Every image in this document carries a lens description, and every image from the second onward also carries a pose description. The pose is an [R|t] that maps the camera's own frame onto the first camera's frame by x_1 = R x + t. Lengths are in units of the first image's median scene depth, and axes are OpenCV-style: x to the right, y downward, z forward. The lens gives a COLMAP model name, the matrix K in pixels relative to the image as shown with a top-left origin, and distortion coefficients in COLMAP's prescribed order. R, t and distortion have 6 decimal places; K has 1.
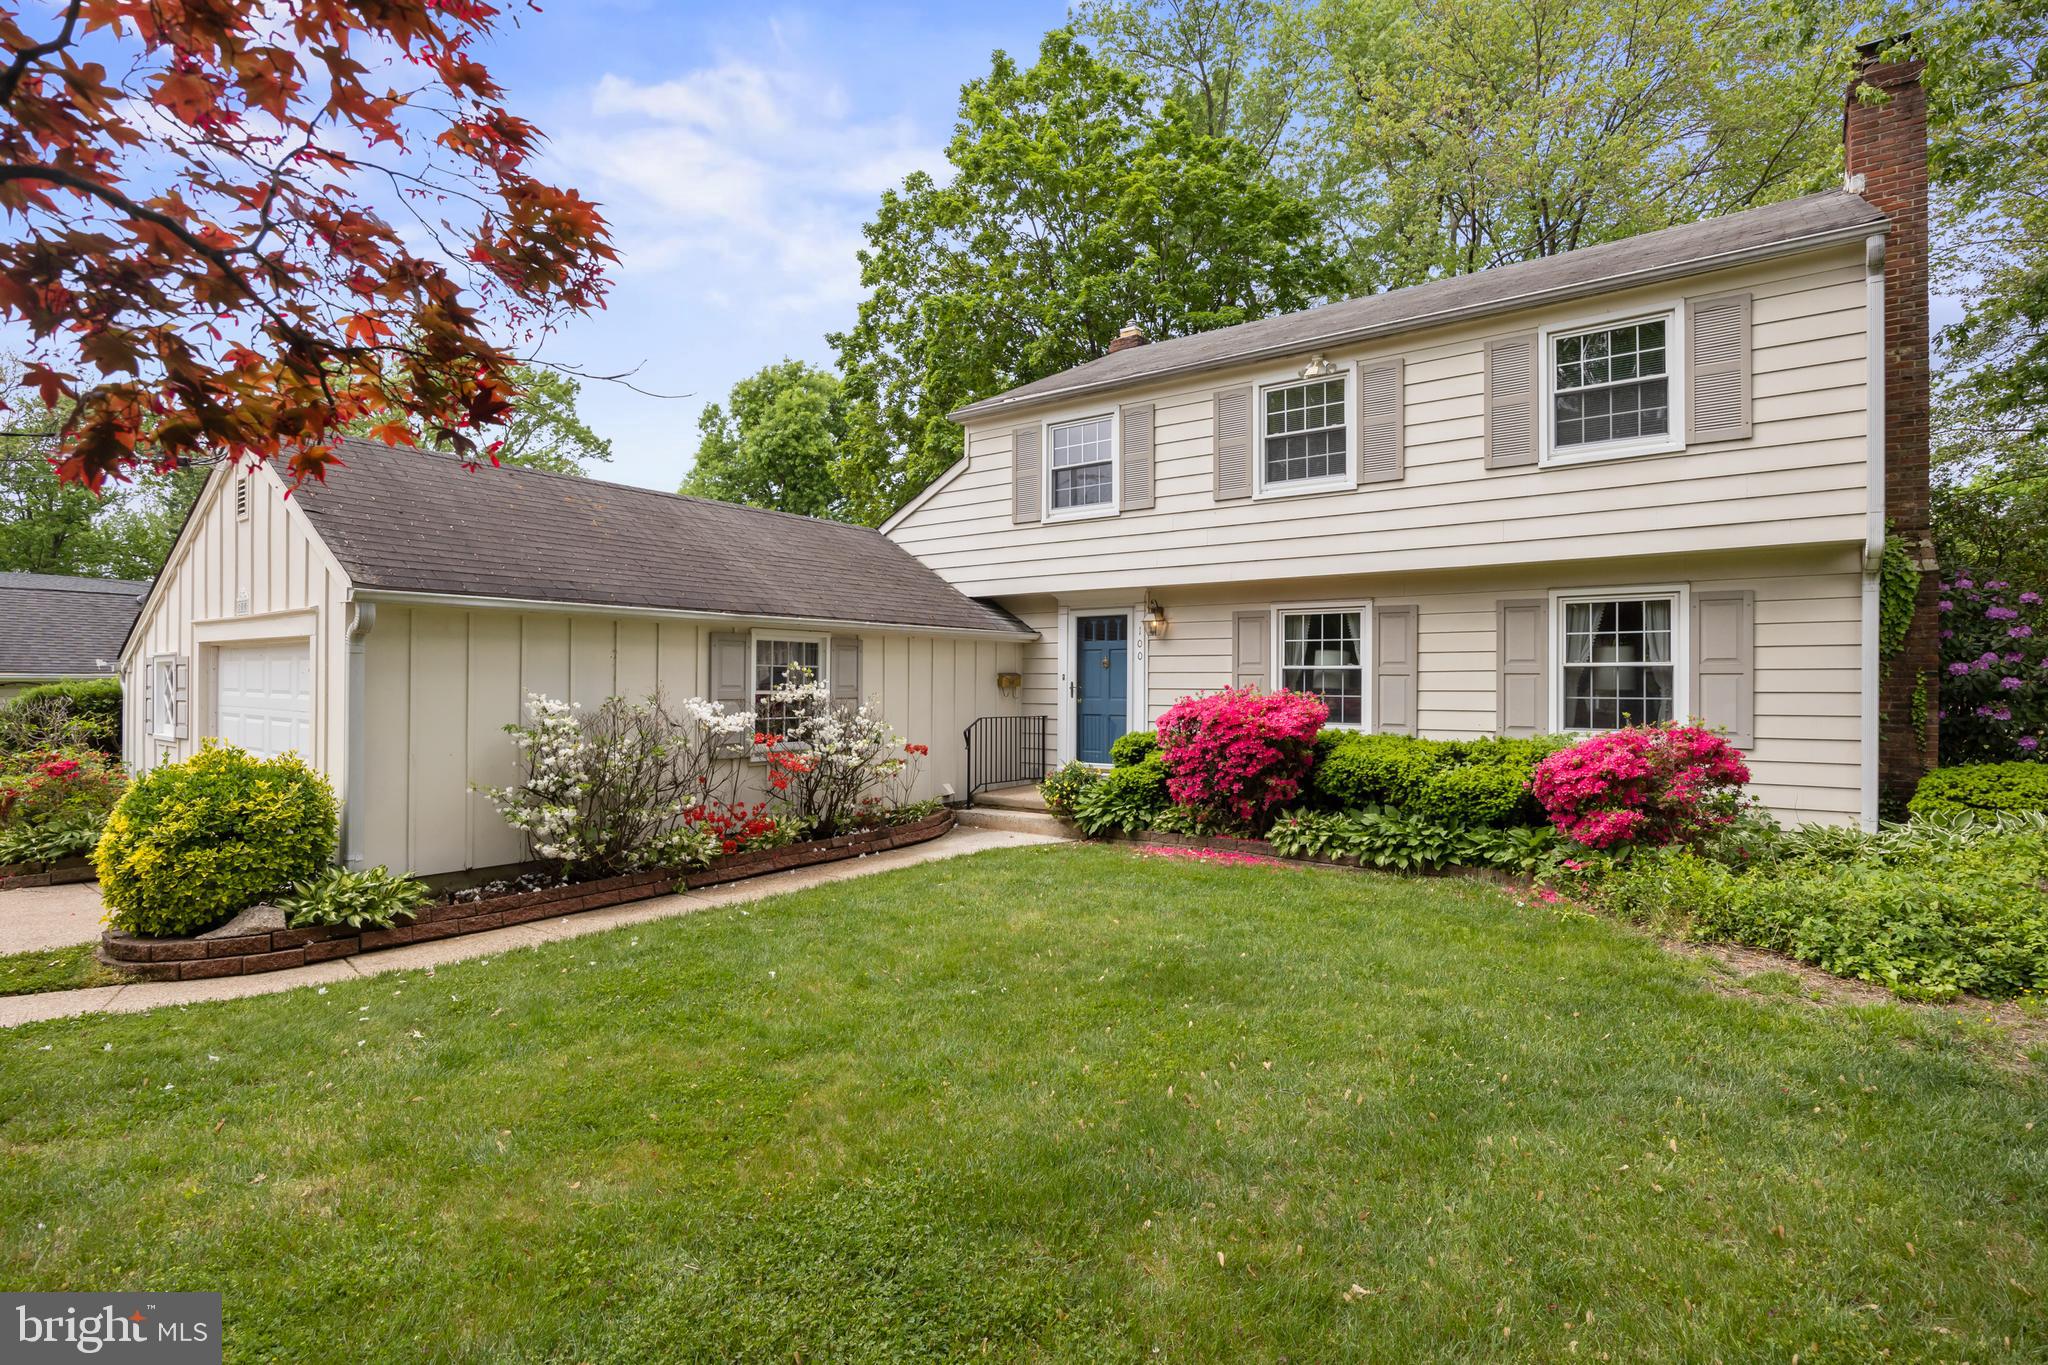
lens RADIAL K [[1036.8, 0, 1022.4], [0, 1036.8, 682.6], [0, 0, 1]] dist [0.001295, -0.000005]
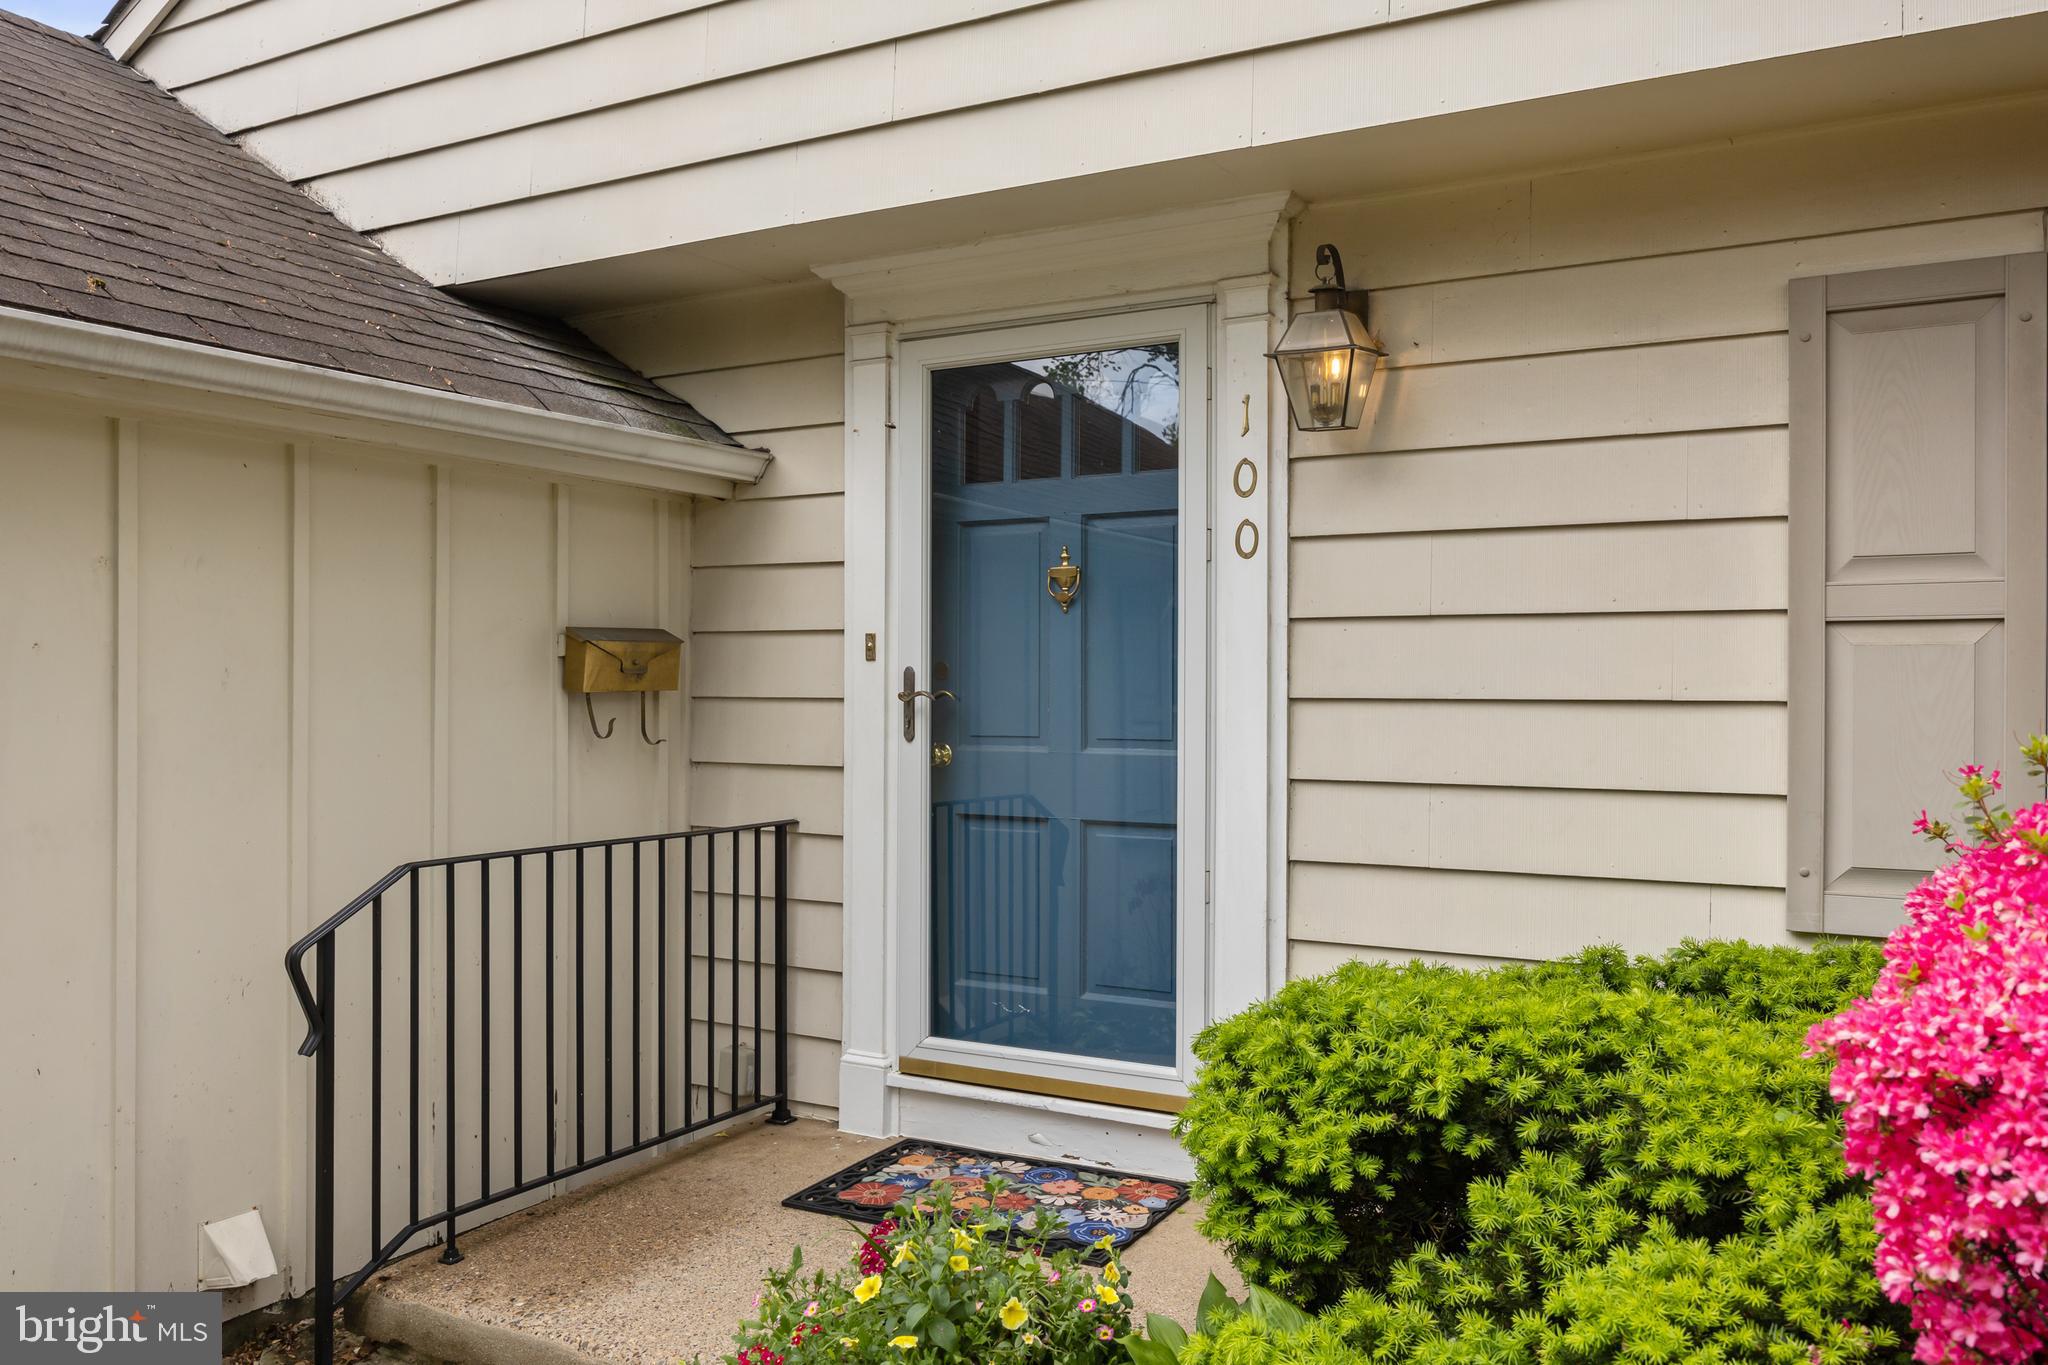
lens RADIAL K [[1557.2, 0, 1024.0], [0, 1557.2, 676.5], [0, 0, 1]] dist [0.000197, 0.000105]
pose [[0.993482, -0.005073, 0.113879, 0.034523], [0.003825, 0.999930, 0.011170, -0.002697], [-0.113928, -0.010662, 0.993432, 0.667670]]
